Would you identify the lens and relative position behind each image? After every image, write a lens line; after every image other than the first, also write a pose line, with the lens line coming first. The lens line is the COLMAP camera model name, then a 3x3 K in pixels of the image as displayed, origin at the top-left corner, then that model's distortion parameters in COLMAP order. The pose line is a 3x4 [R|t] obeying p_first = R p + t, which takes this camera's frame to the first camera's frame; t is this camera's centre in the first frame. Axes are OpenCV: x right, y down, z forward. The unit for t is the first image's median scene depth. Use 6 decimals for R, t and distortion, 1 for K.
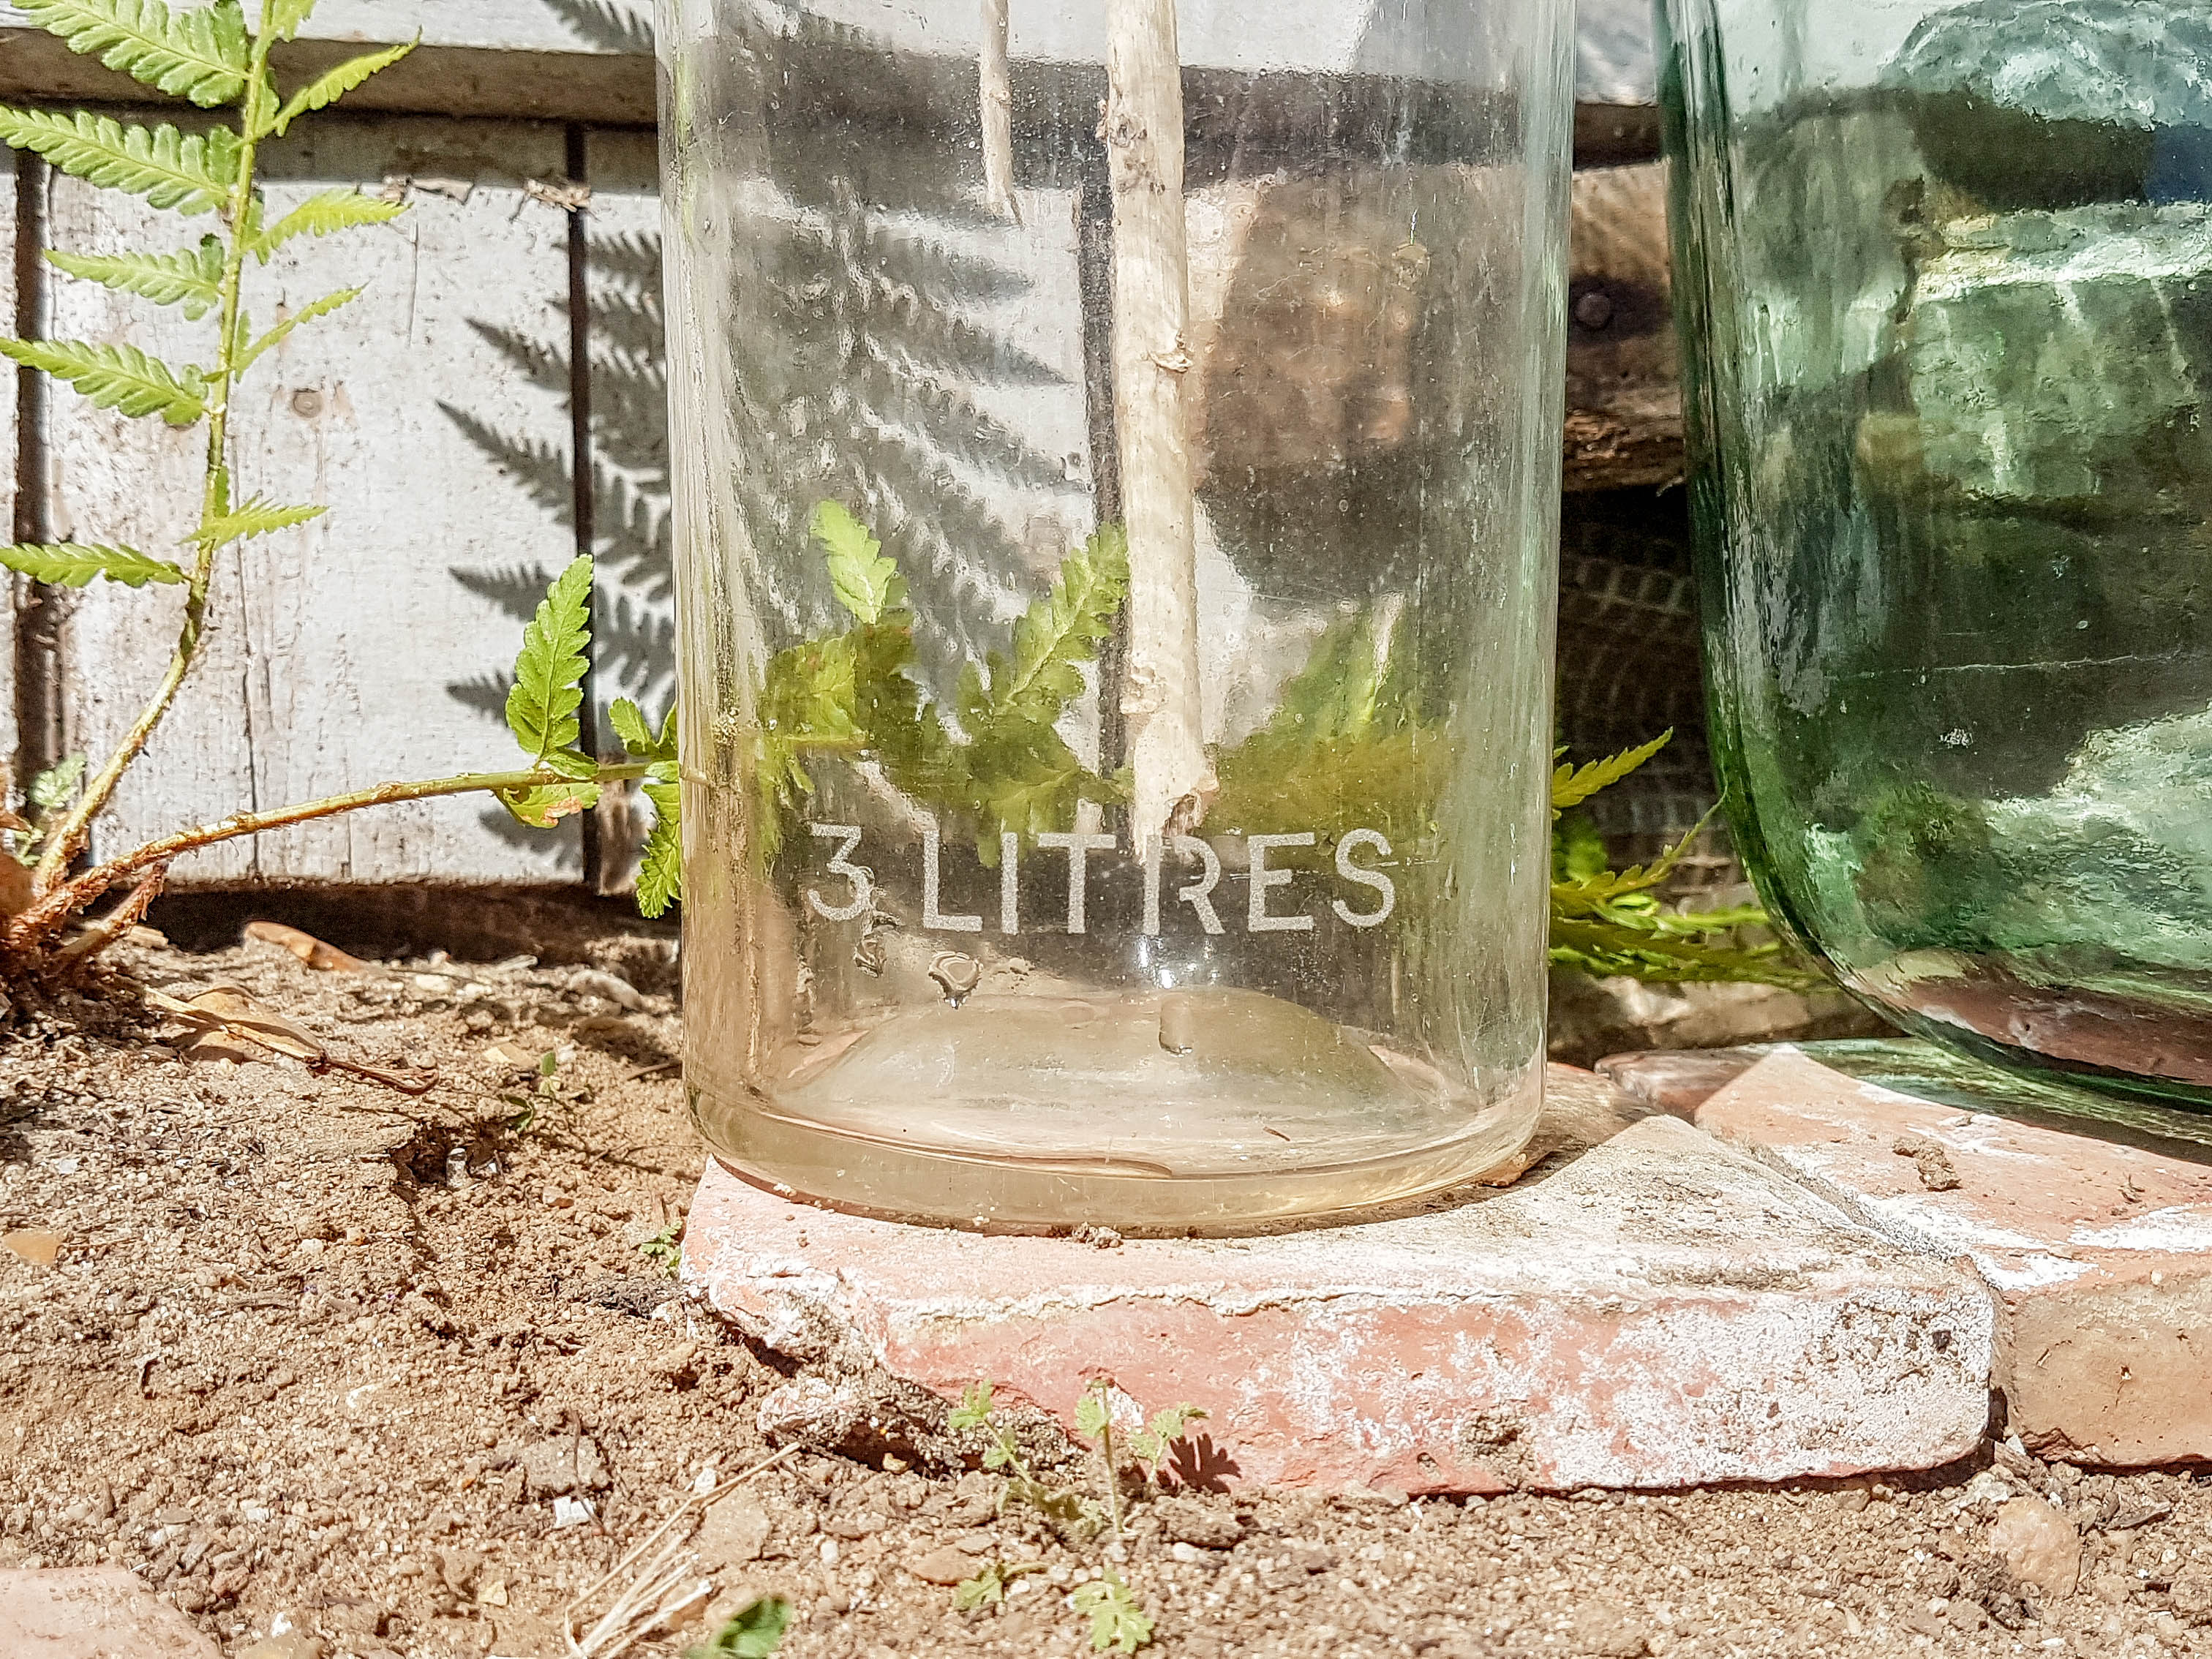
lens RADIAL K [[2336.7, 0, 1035.3], [0, 2336.7, 890.0], [0, 0, 1]] dist [0.291979, -0.681192]
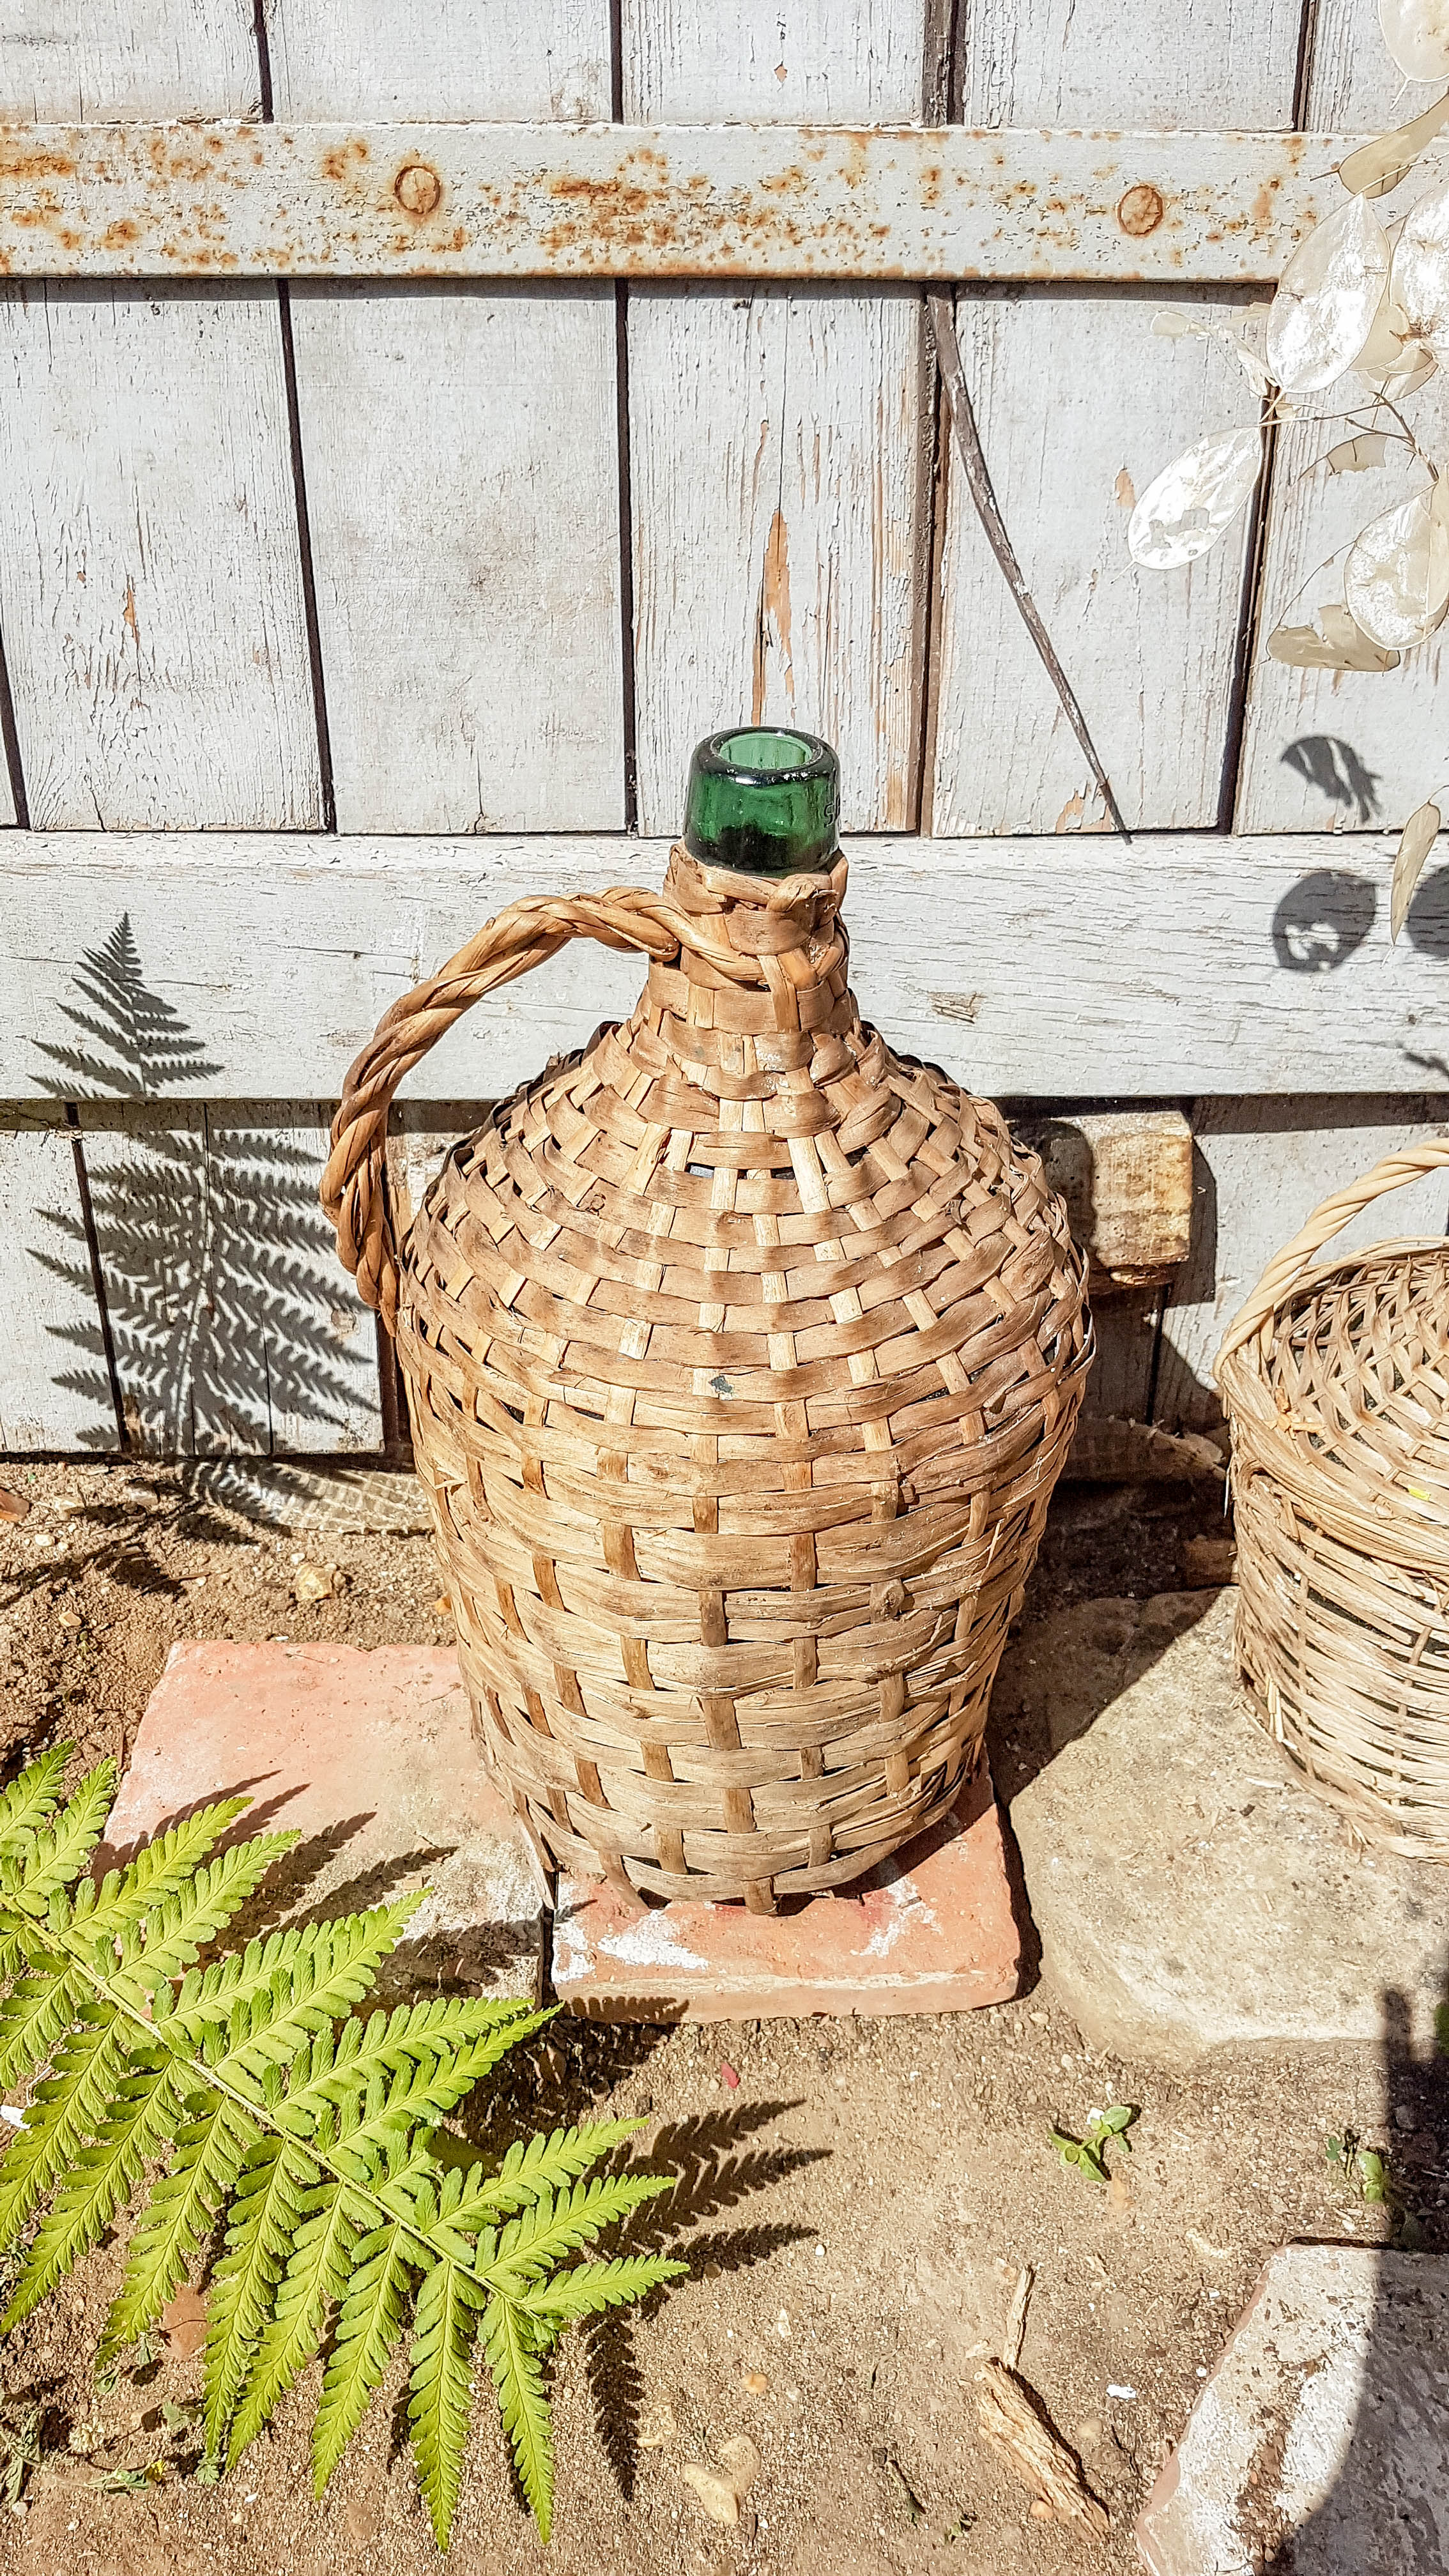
lens RADIAL K [[1990.9, 0, 677.0], [0, 1990.9, 1239.3], [0, 0, 1]] dist [0.288923, -0.656600]
pose [[0.994288, 0.050461, -0.094046, 0.581778], [0.000463, 0.879125, 0.476592, -1.341486], [0.106728, -0.473913, 0.874080, -0.486173]]
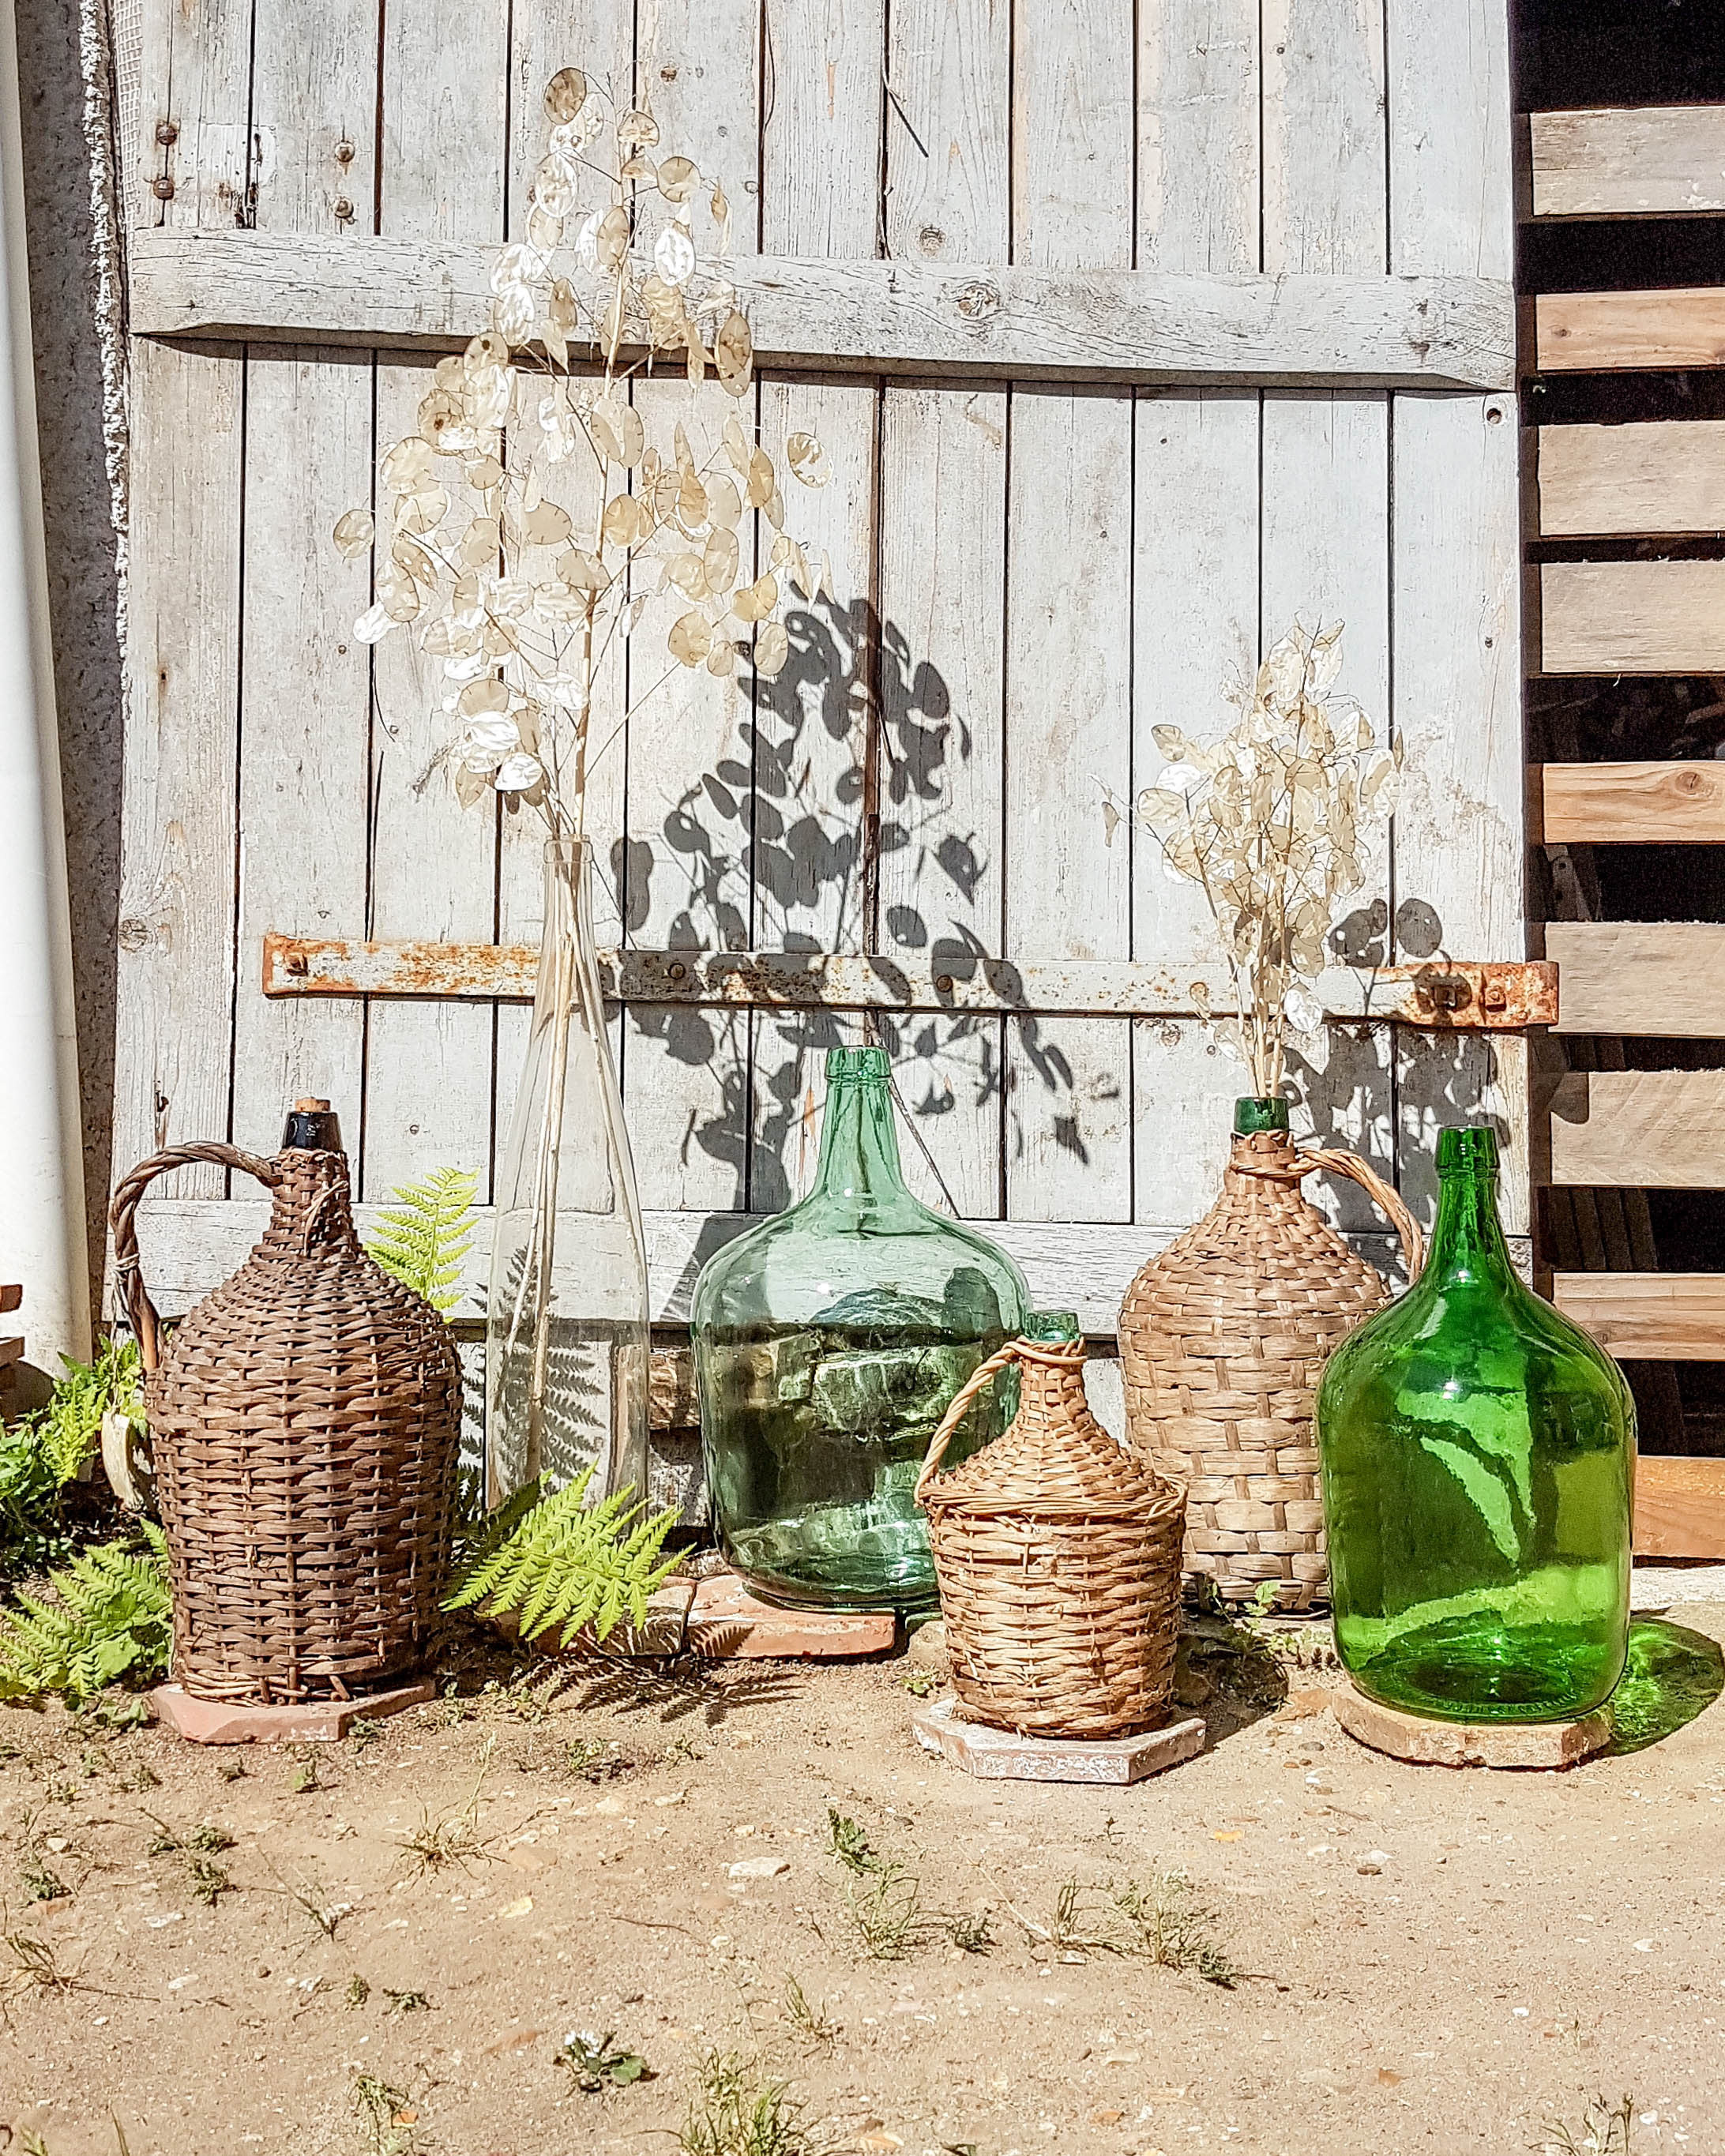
lens RADIAL K [[2526.3, 0, 796.5], [0, 2526.3, 1117.8], [0, 0, 1]] dist [0.279446, -0.593314]
pose [[0.989897, 0.011447, -0.141325, 1.277948], [-0.018713, 0.998564, -0.050188, -0.651677], [0.140548, 0.052325, 0.988690, -4.395498]]
